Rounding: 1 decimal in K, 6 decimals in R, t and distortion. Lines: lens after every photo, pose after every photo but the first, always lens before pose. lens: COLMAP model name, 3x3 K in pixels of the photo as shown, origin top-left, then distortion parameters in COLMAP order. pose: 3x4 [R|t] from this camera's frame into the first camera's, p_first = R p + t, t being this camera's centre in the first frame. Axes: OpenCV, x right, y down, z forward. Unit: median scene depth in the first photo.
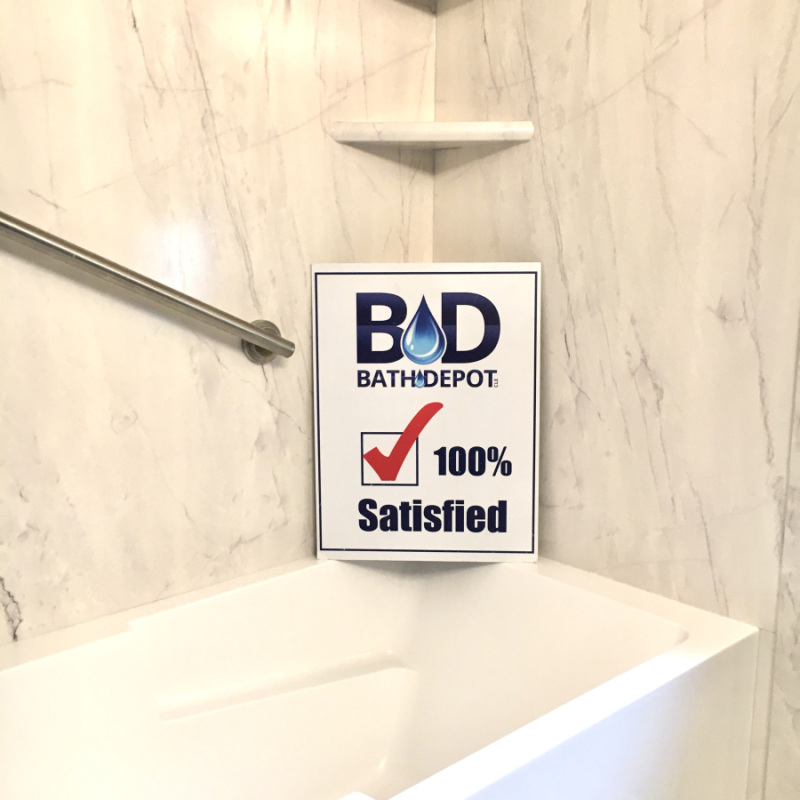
lens RADIAL K [[924.1, 0, 401.0], [0, 924.1, 401.9], [0, 0, 1]] dist [0.062647, 0.000000]
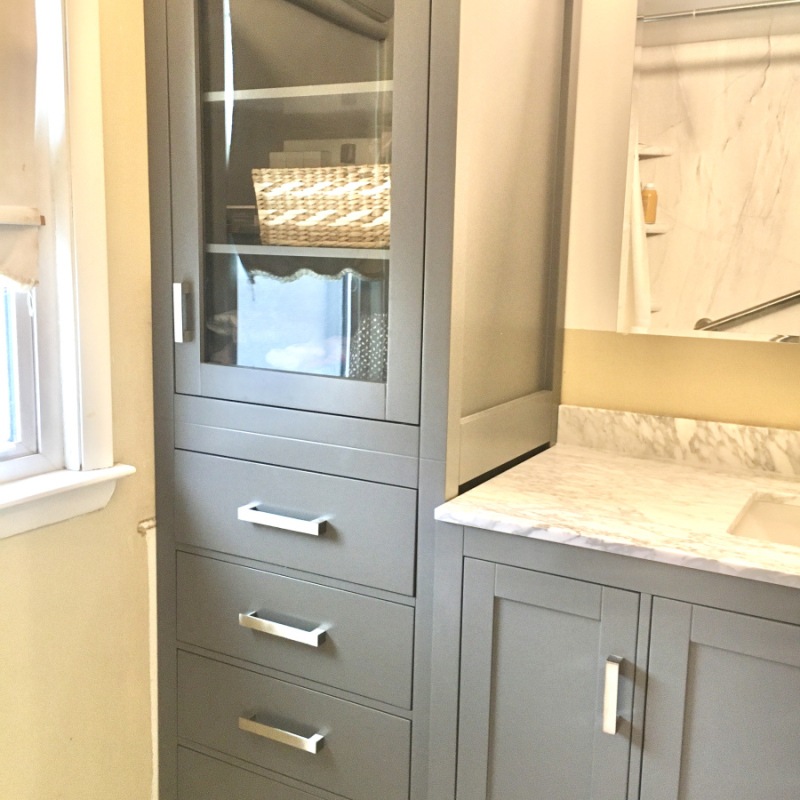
lens RADIAL K [[924.1, 0, 399.8], [0, 924.1, 401.4], [0, 0, 1]] dist [0.062647, 0.000000]
pose [[0.908975, -0.036238, 0.415273, -0.331557], [0.035797, 0.999320, 0.008850, 0.057289], [-0.415311, 0.006821, 0.909654, 0.243326]]
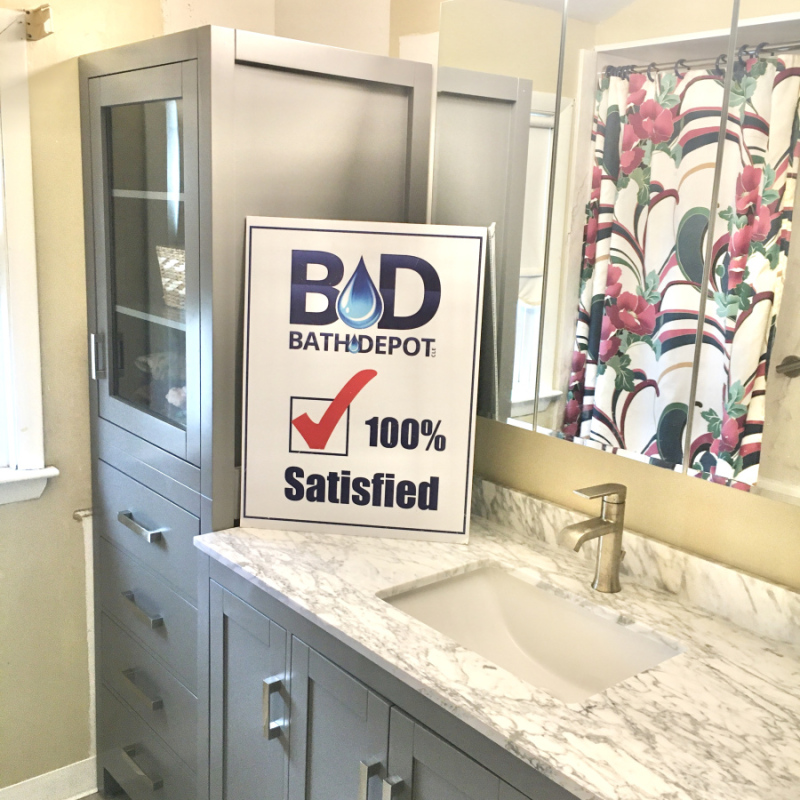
lens RADIAL K [[924.1, 0, 394.2], [0, 924.1, 396.5], [0, 0, 1]] dist [0.062647, 0.000000]
pose [[0.997312, 0.039642, 0.061627, 0.005144], [-0.041900, 0.998480, 0.035797, -0.006719], [-0.060115, -0.038283, 0.997457, 0.046469]]
